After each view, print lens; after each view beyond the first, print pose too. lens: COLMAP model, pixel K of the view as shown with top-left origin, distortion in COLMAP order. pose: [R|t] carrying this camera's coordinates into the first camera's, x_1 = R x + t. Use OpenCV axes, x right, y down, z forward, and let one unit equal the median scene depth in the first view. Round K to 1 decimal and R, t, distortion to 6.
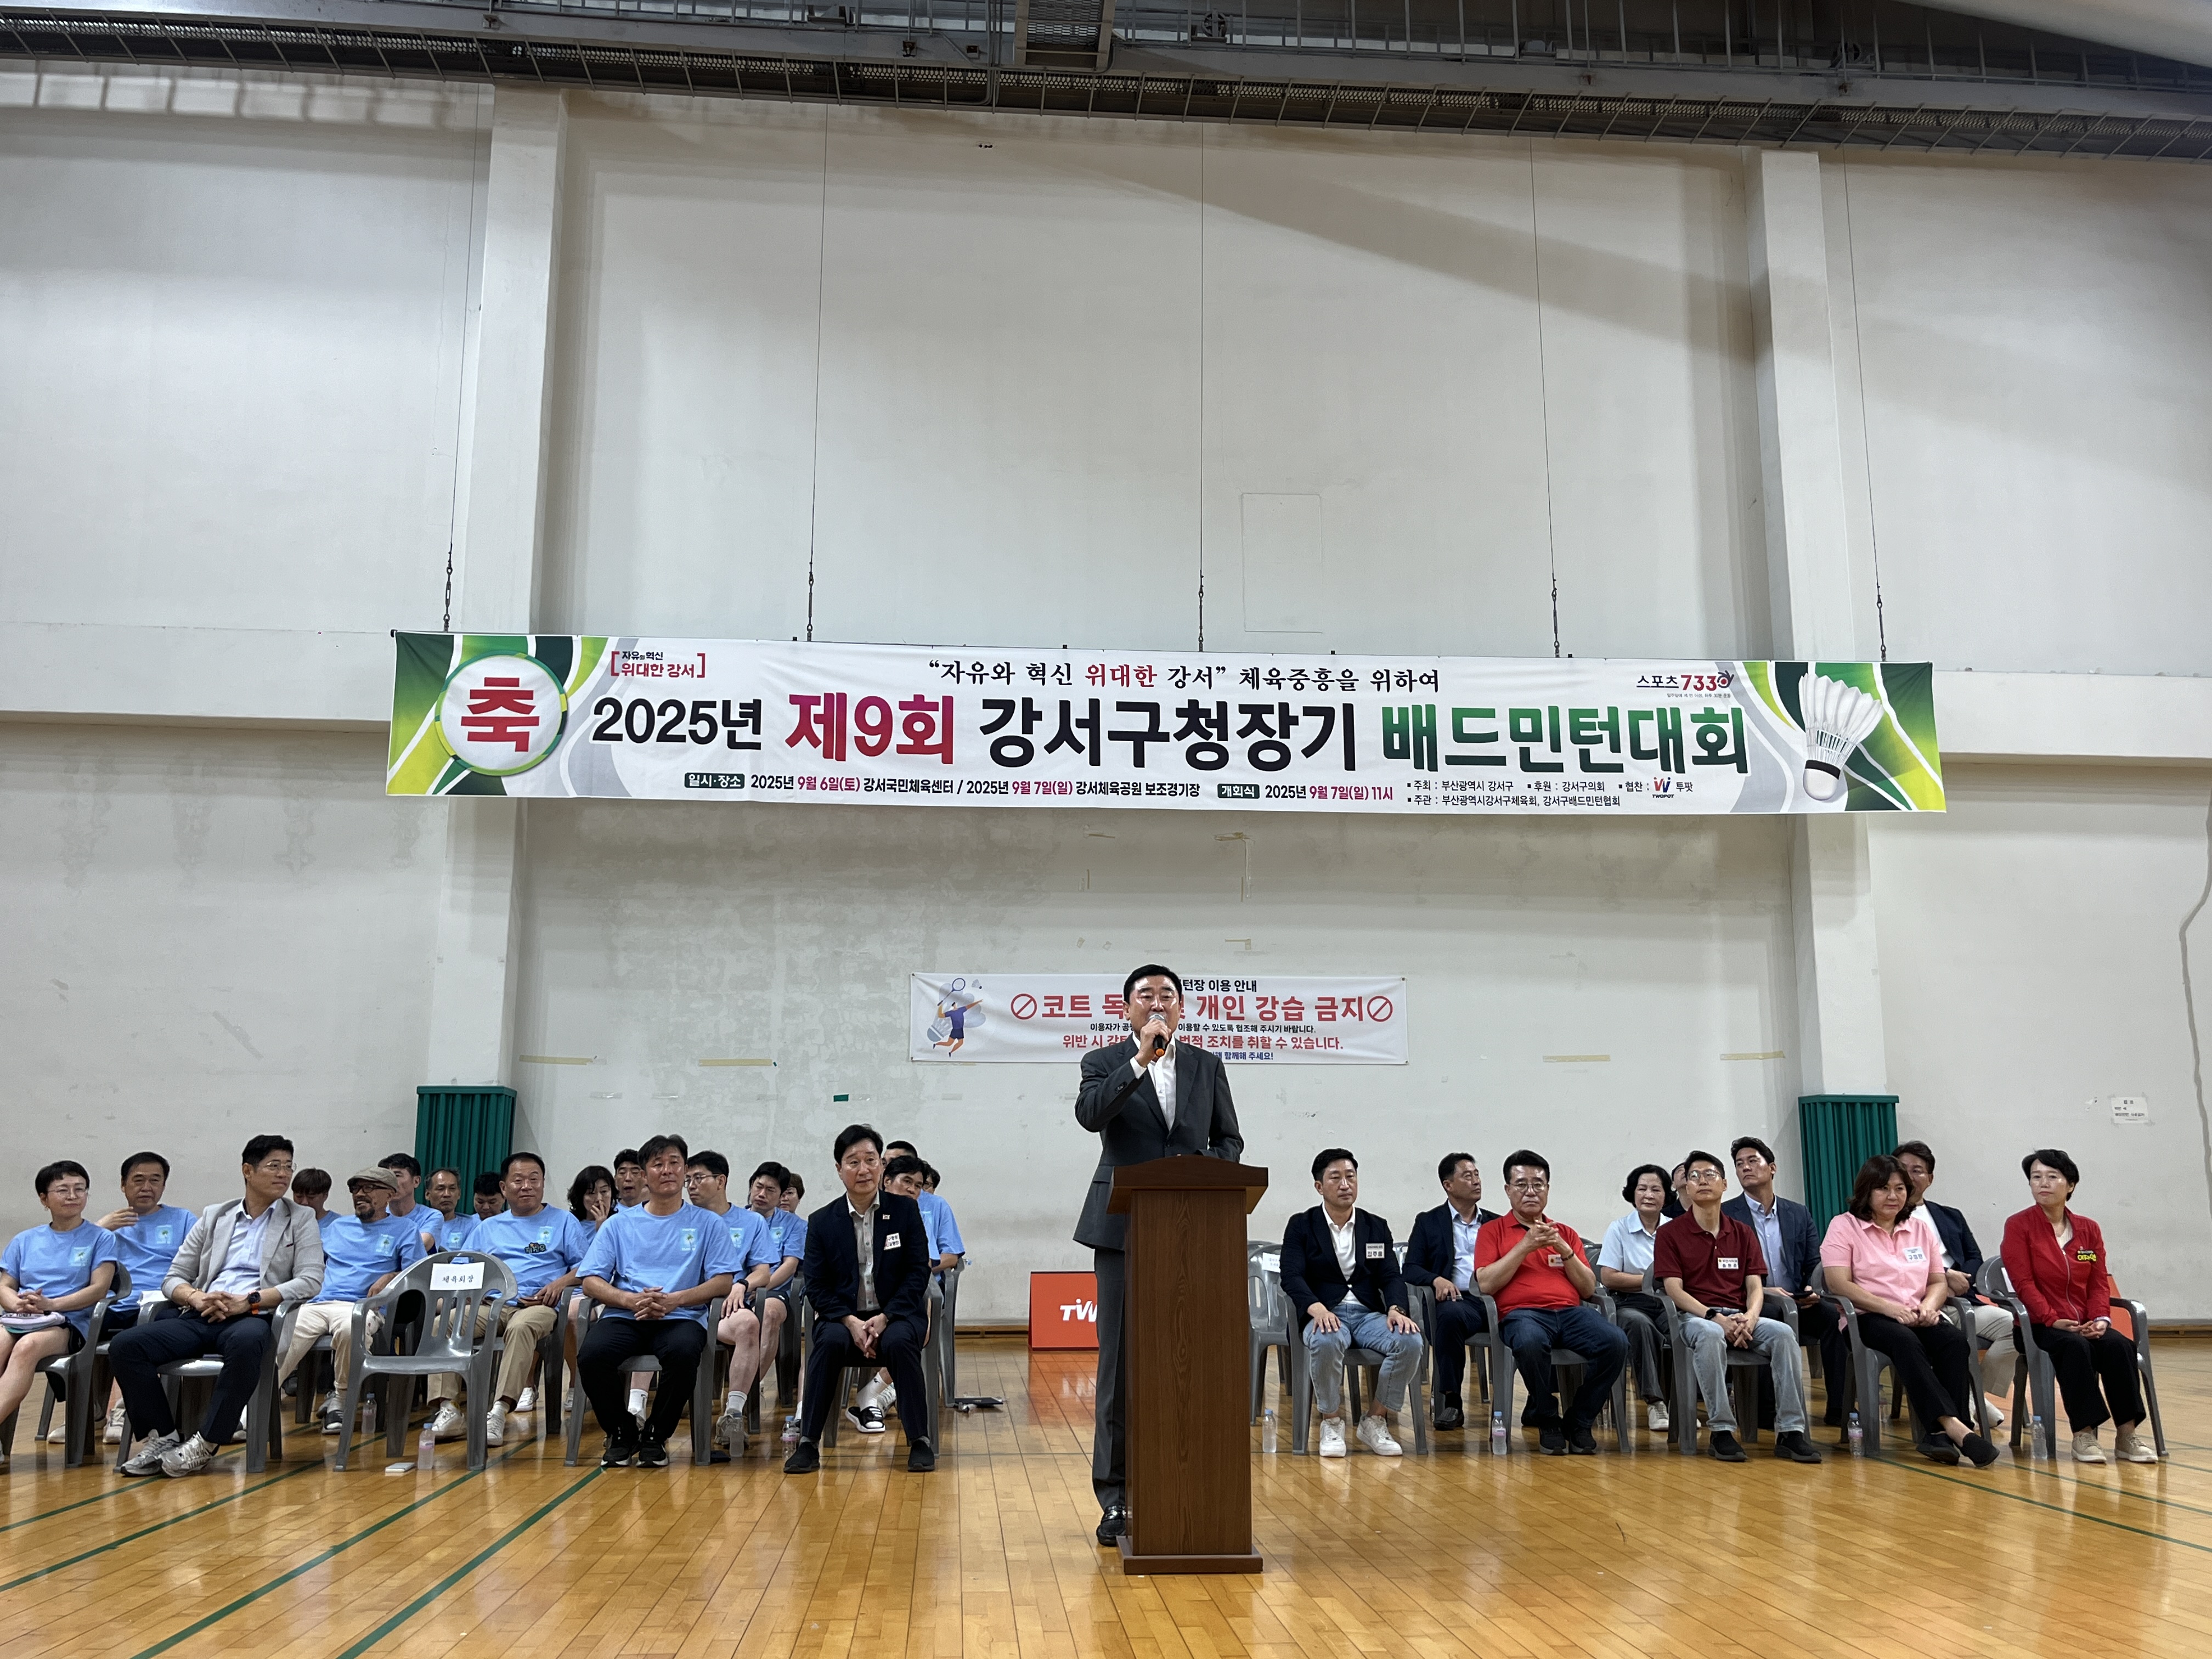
lens RADIAL K [[1845.6, 0, 1106.0], [0, 1845.6, 829.5], [0, 0, 1]] dist [0.058490, -0.104486]
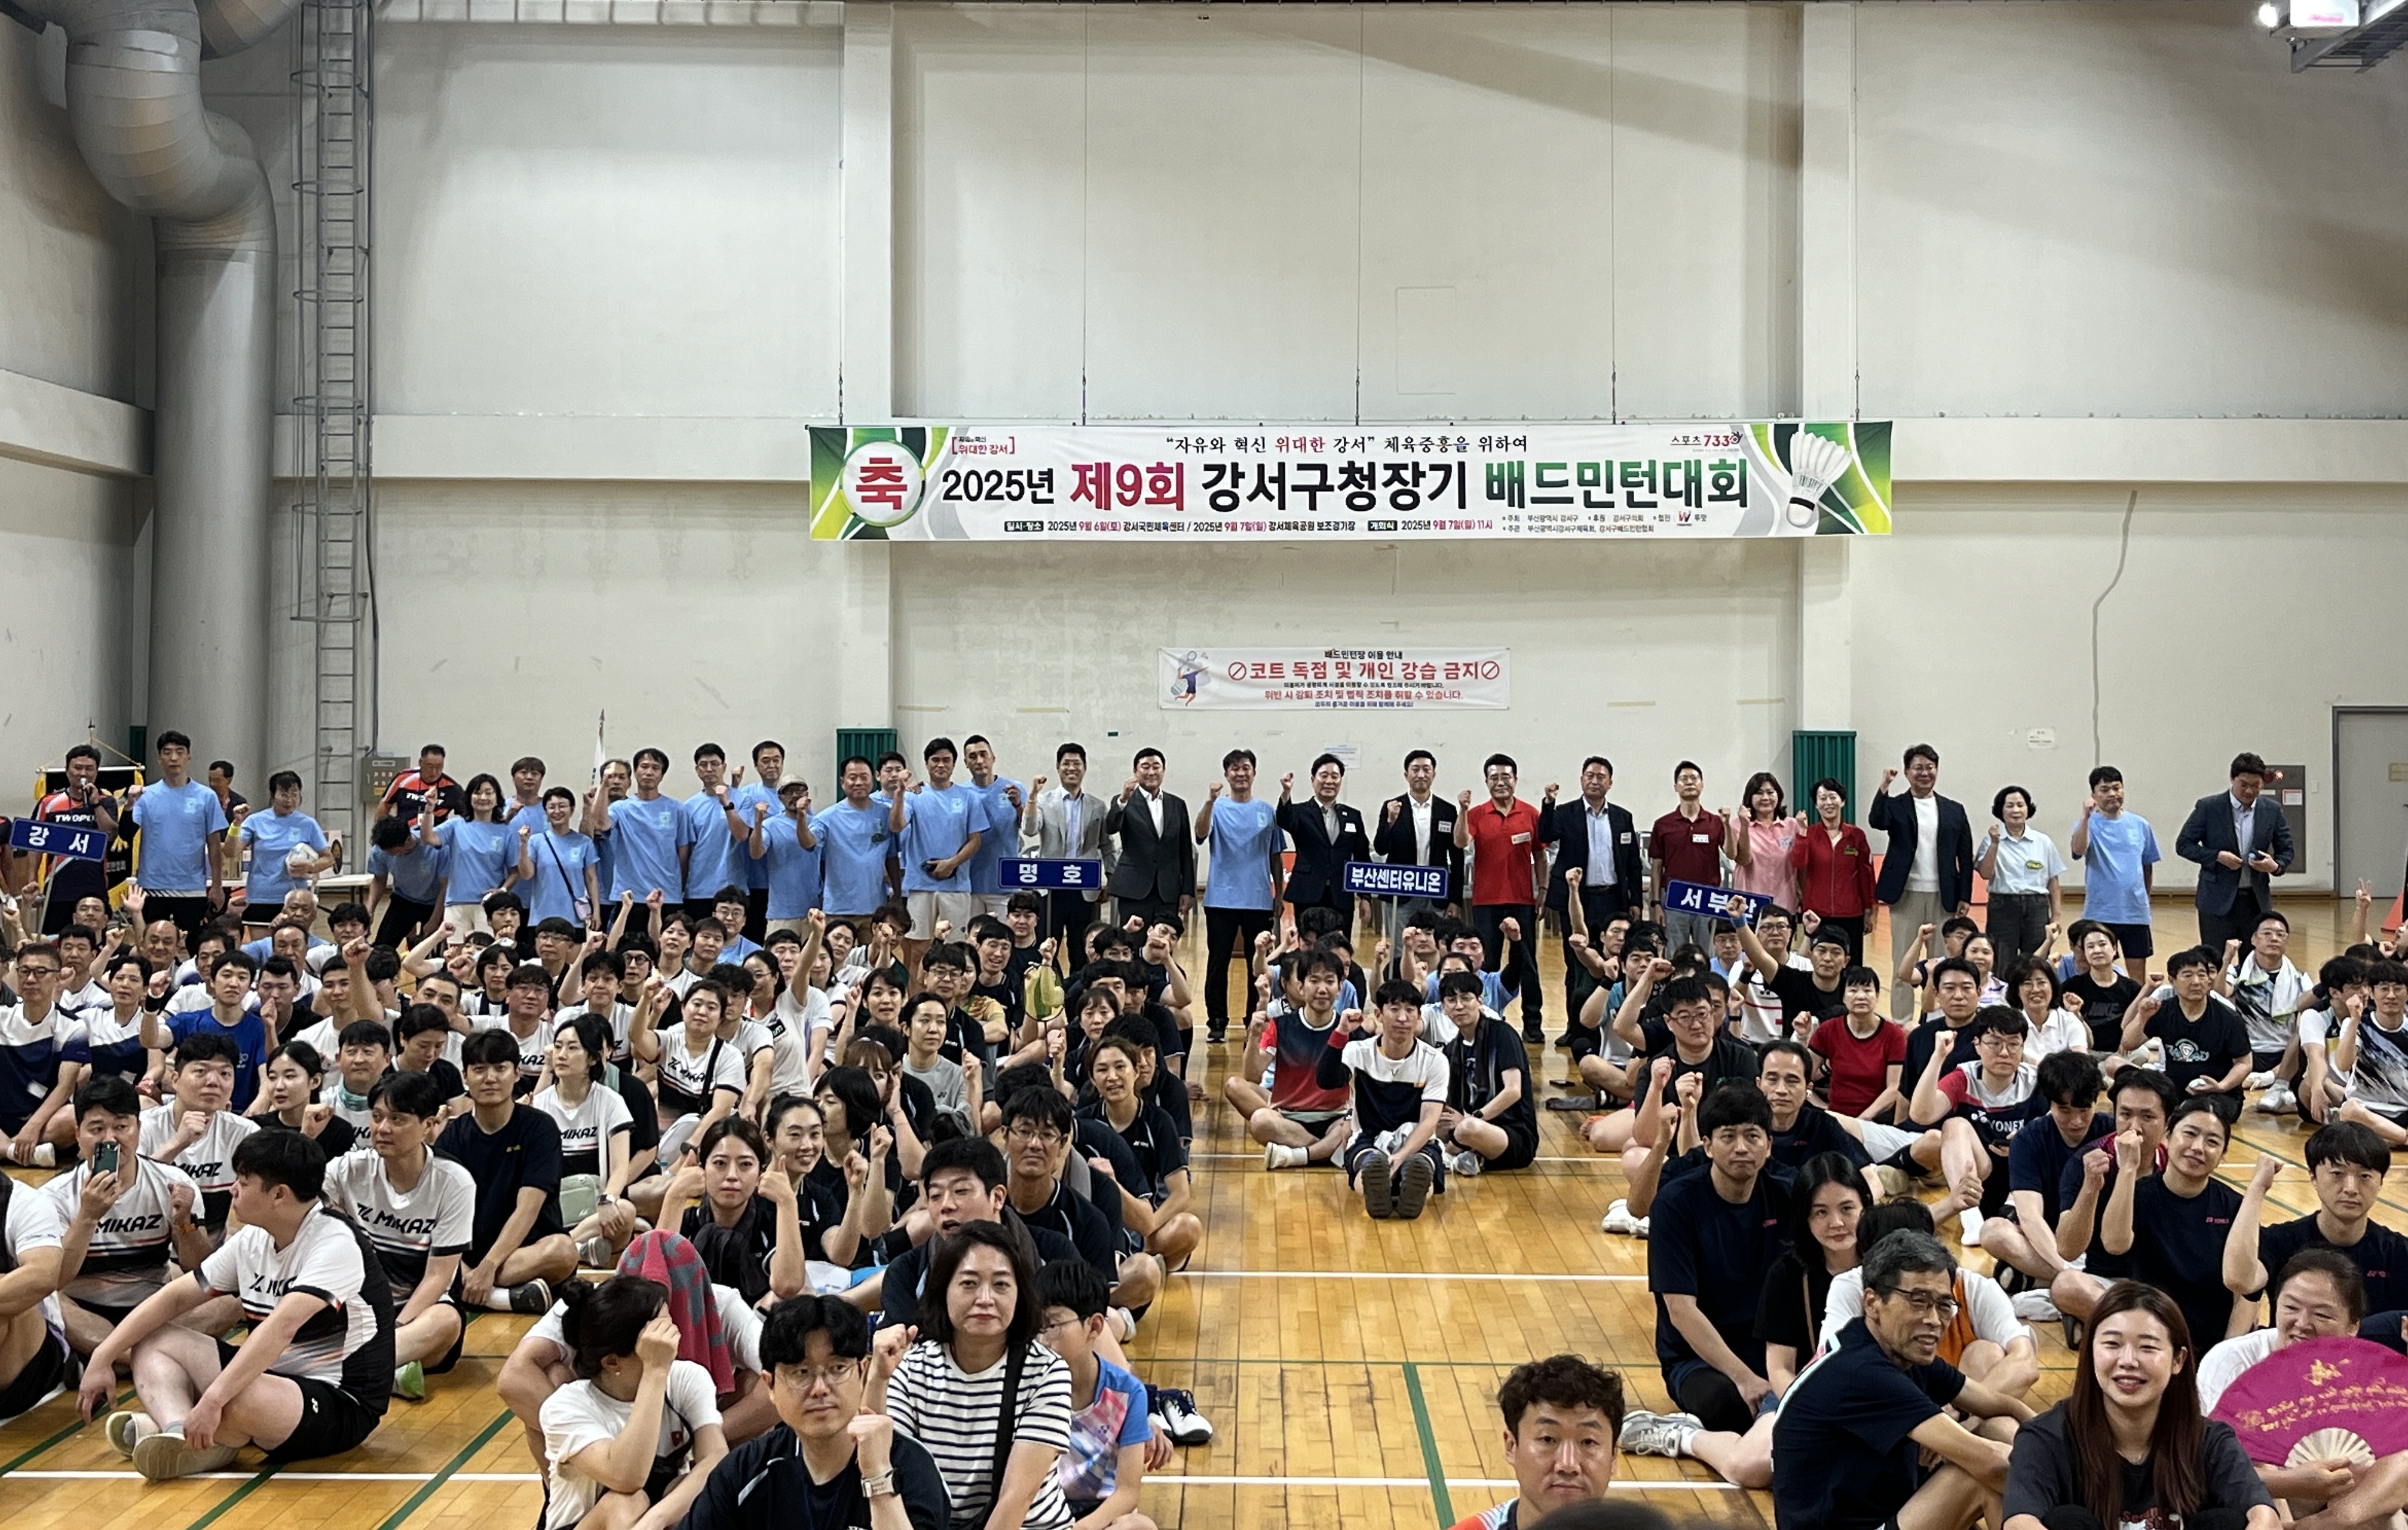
lens RADIAL K [[2824.1, 0, 1204.0], [0, 2824.1, 765.0], [0, 0, 1]] dist [-0.103008, -0.011436]
pose [[0.995370, 0.002088, -0.096094, 0.142992], [0.016902, 0.980384, 0.196372, -0.268100], [0.094619, -0.197087, 0.975809, -1.175473]]
